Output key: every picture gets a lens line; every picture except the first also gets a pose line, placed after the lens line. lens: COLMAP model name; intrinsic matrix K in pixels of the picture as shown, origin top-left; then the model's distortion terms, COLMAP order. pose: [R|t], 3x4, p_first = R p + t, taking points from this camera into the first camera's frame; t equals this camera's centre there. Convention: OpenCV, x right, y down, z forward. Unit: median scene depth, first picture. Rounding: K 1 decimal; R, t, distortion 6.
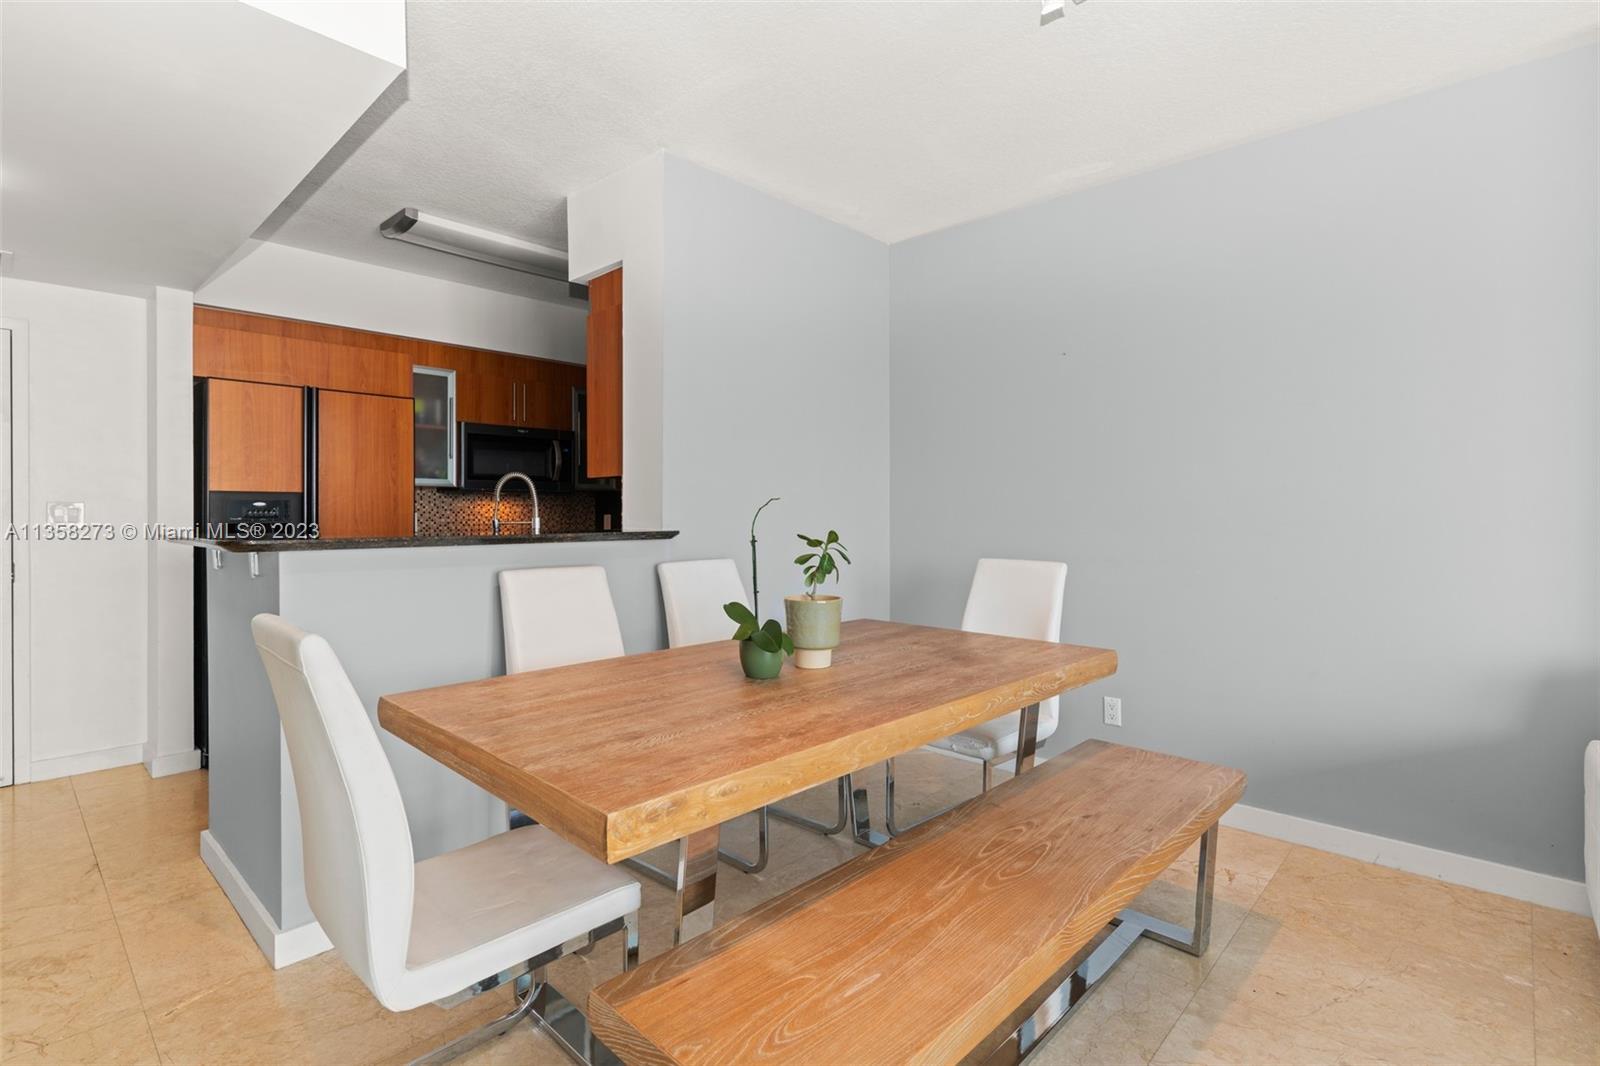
lens RADIAL K [[759.0, 0, 795.6], [0, 759.0, 514.6], [0, 0, 1]] dist [-0.000230, -0.000038]
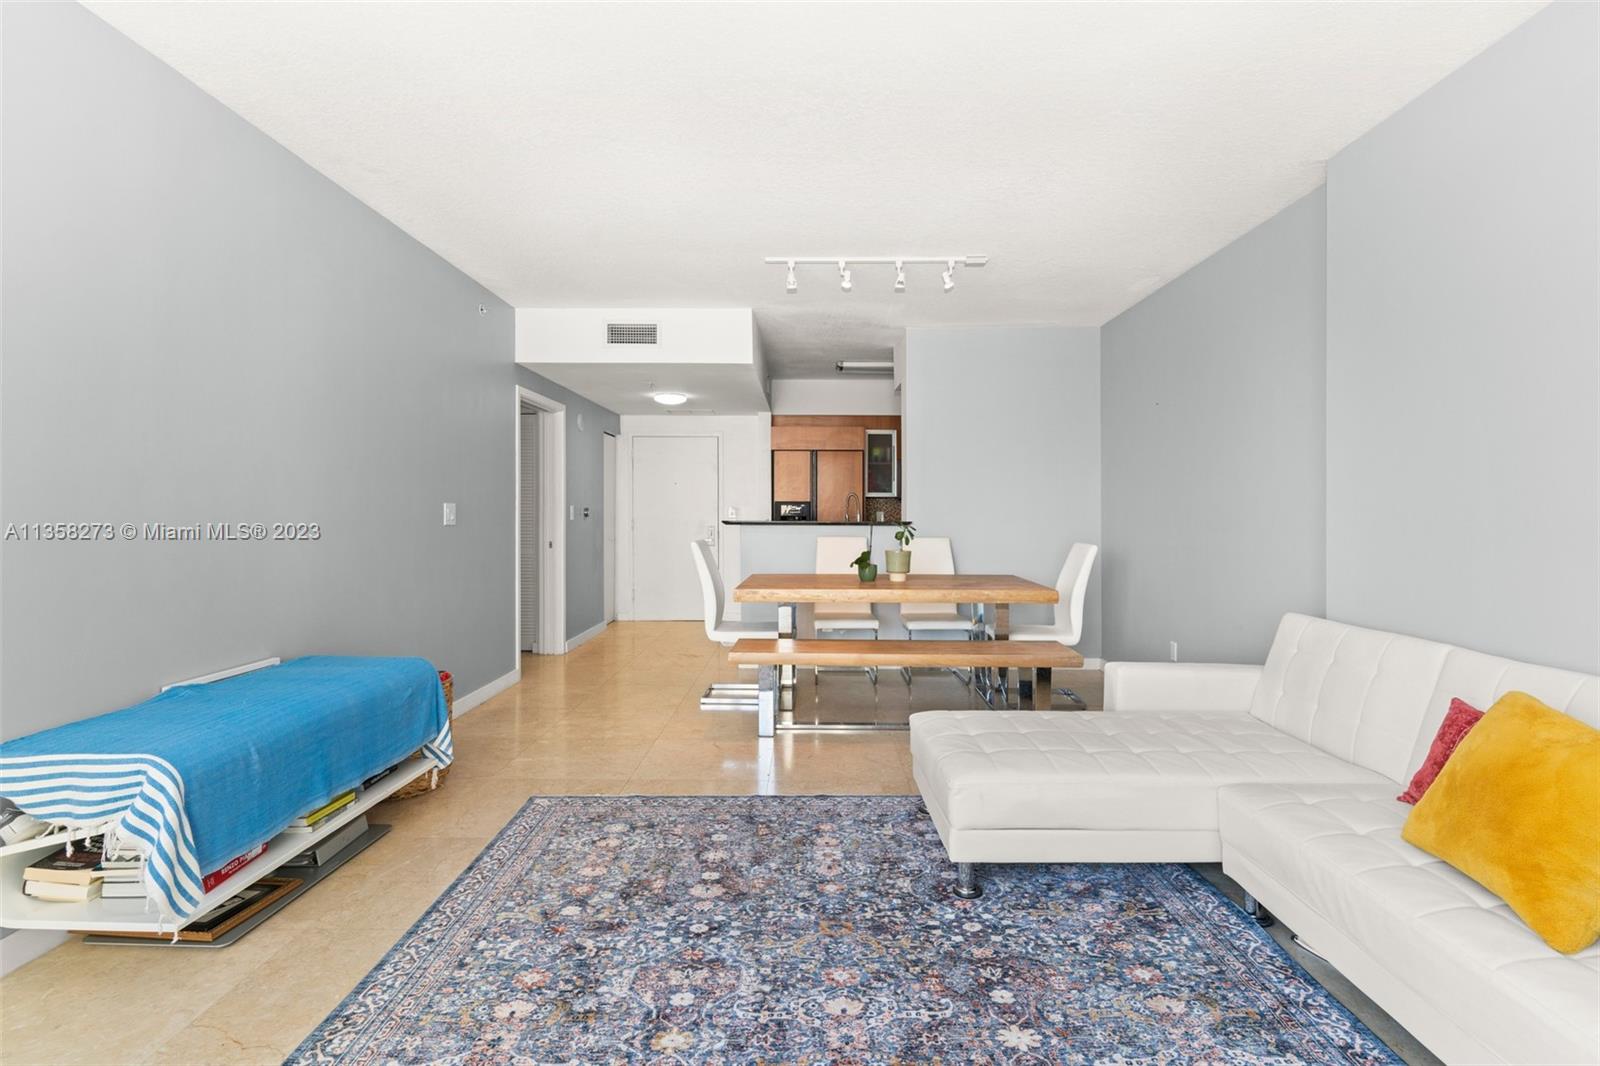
lens RADIAL K [[762.2, 0, 804.1], [0, 762.2, 522.2], [0, 0, 1]] dist [0.001556, -0.000096]
pose [[0.683342, 0.012917, -0.729984, 0.901779], [-0.011095, 0.999912, 0.007306, 0.008999], [0.730014, 0.003107, 0.683425, -0.444626]]
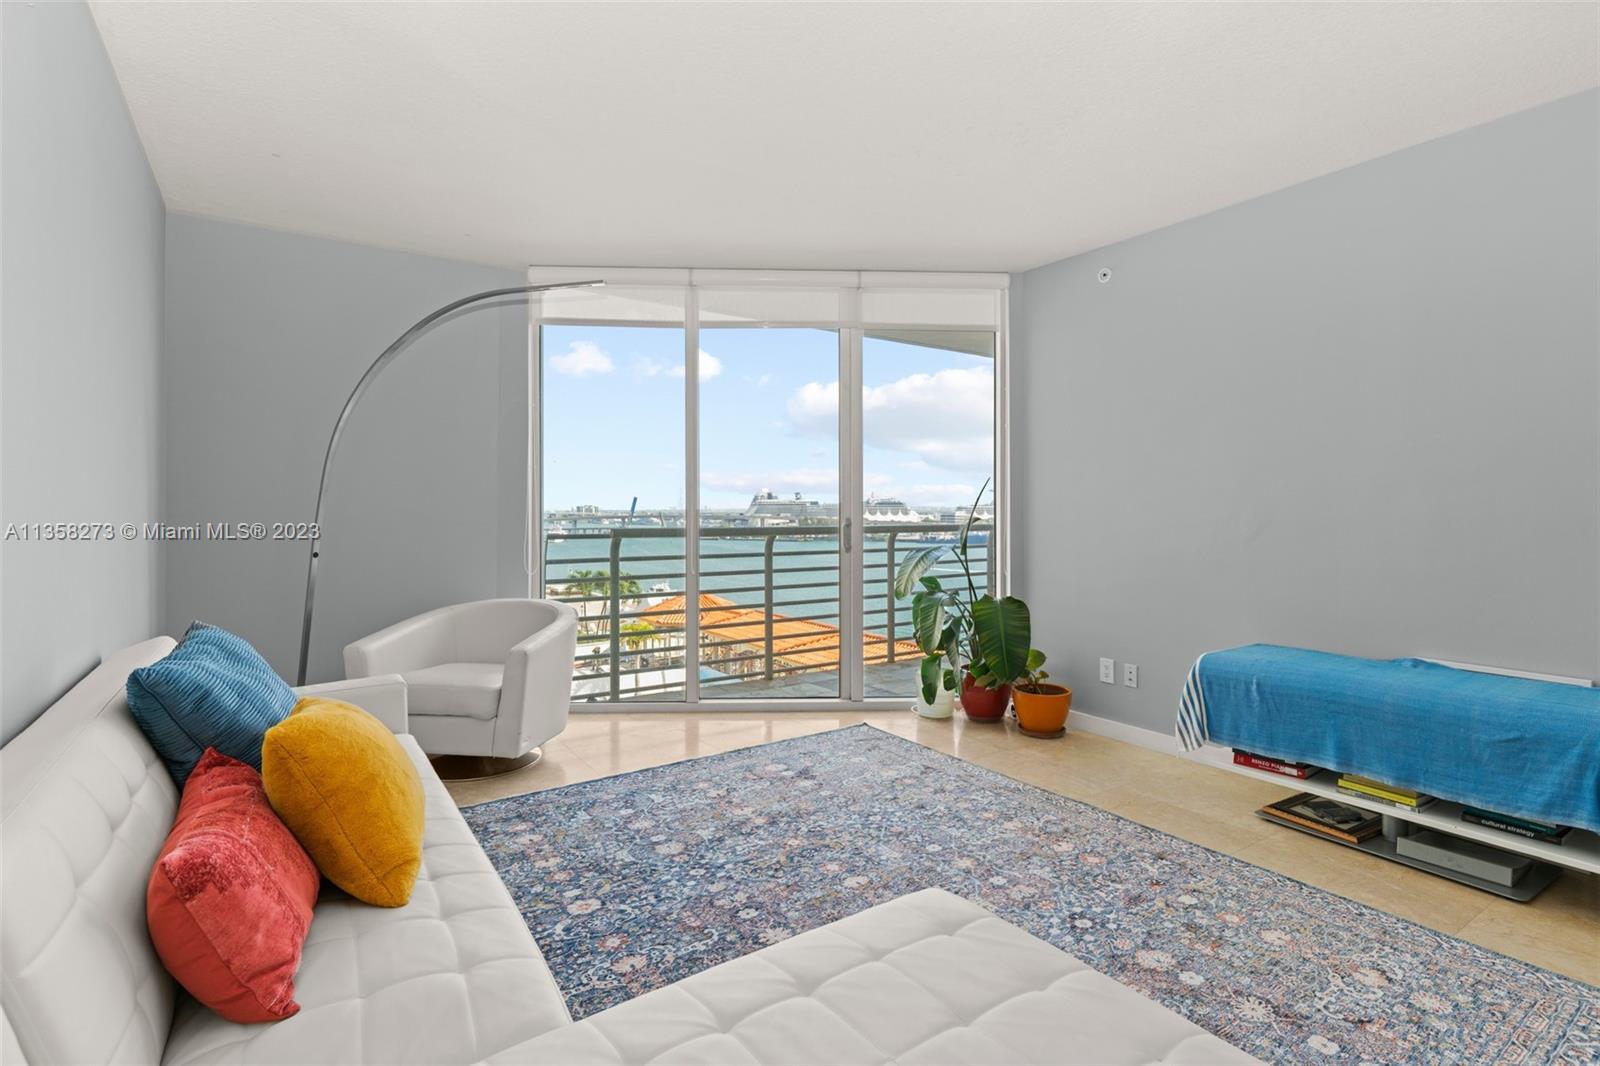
lens RADIAL K [[765.2, 0, 796.7], [0, 765.2, 510.3], [0, 0, 1]] dist [0.002109, 0.000368]
pose [[-0.974871, 0.003546, 0.222744, 0.495258], [0.004223, 0.999988, 0.002565, -0.004710], [-0.222732, 0.003441, -0.974874, 0.571545]]
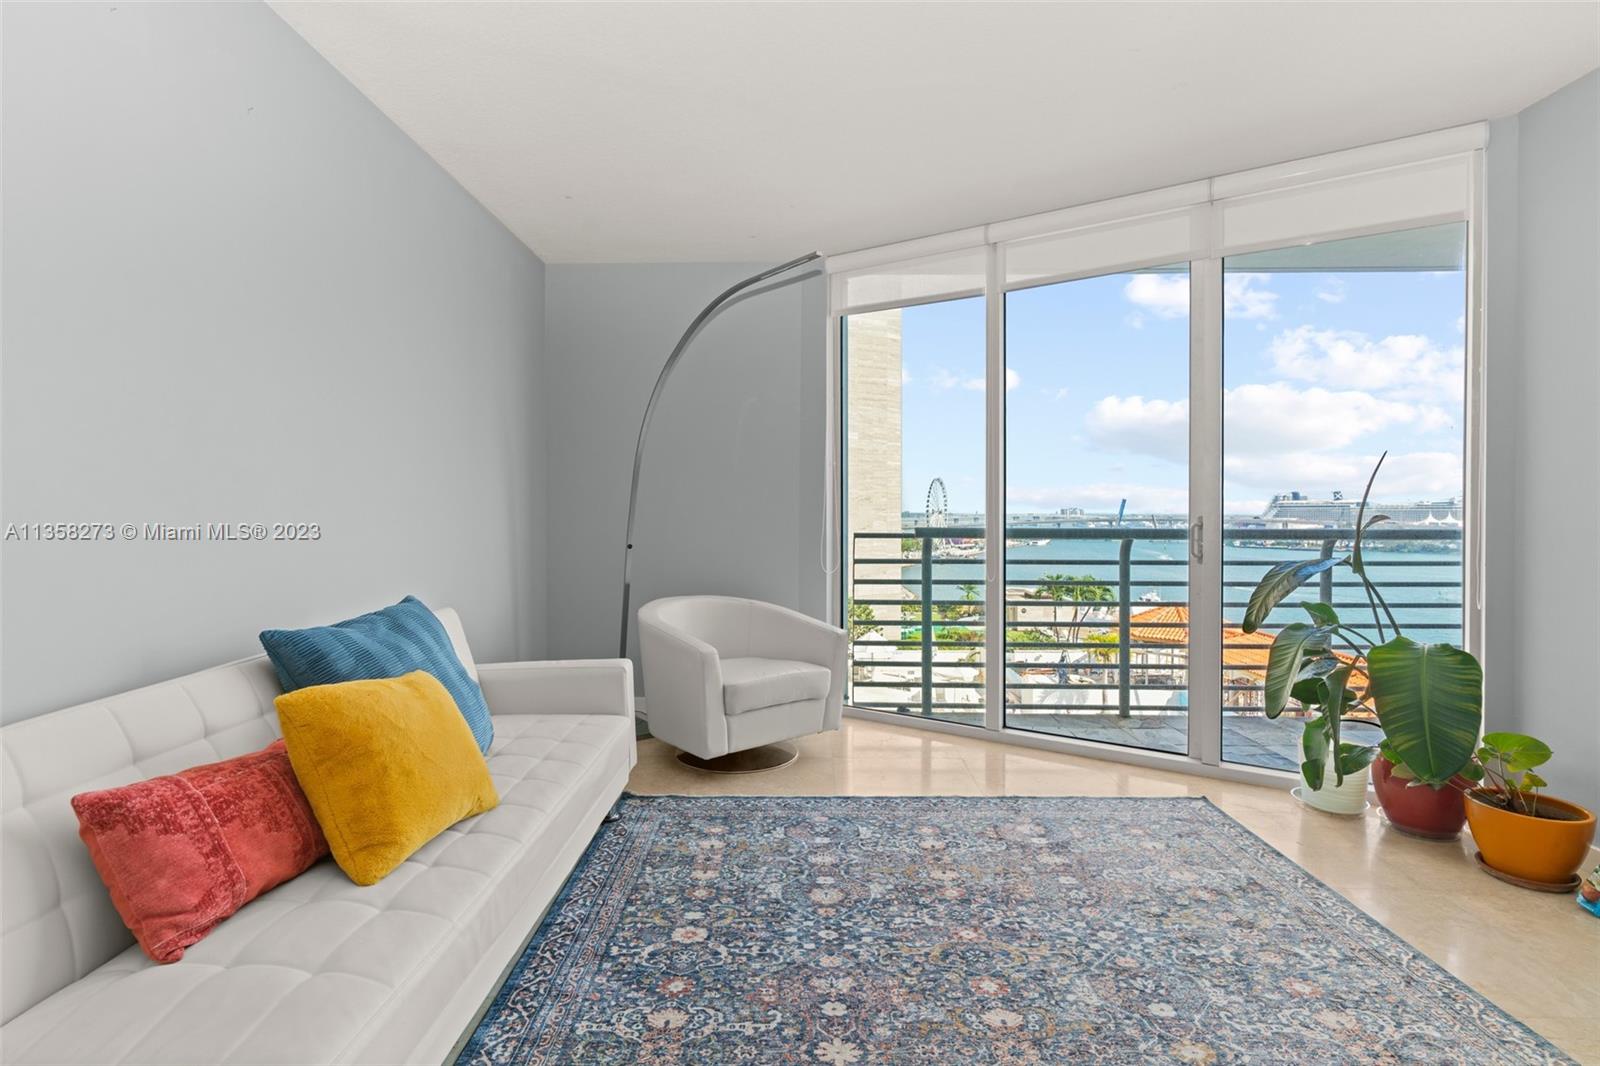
lens RADIAL K [[768.9, 0, 794.9], [0, 768.9, 522.2], [0, 0, 1]] dist [0.000286, 0.000477]
pose [[-0.668651, -0.006683, 0.743546, 0.318732], [0.003558, 0.999919, 0.012186, 0.004749], [-0.743568, 0.010794, -0.668574, 0.313989]]
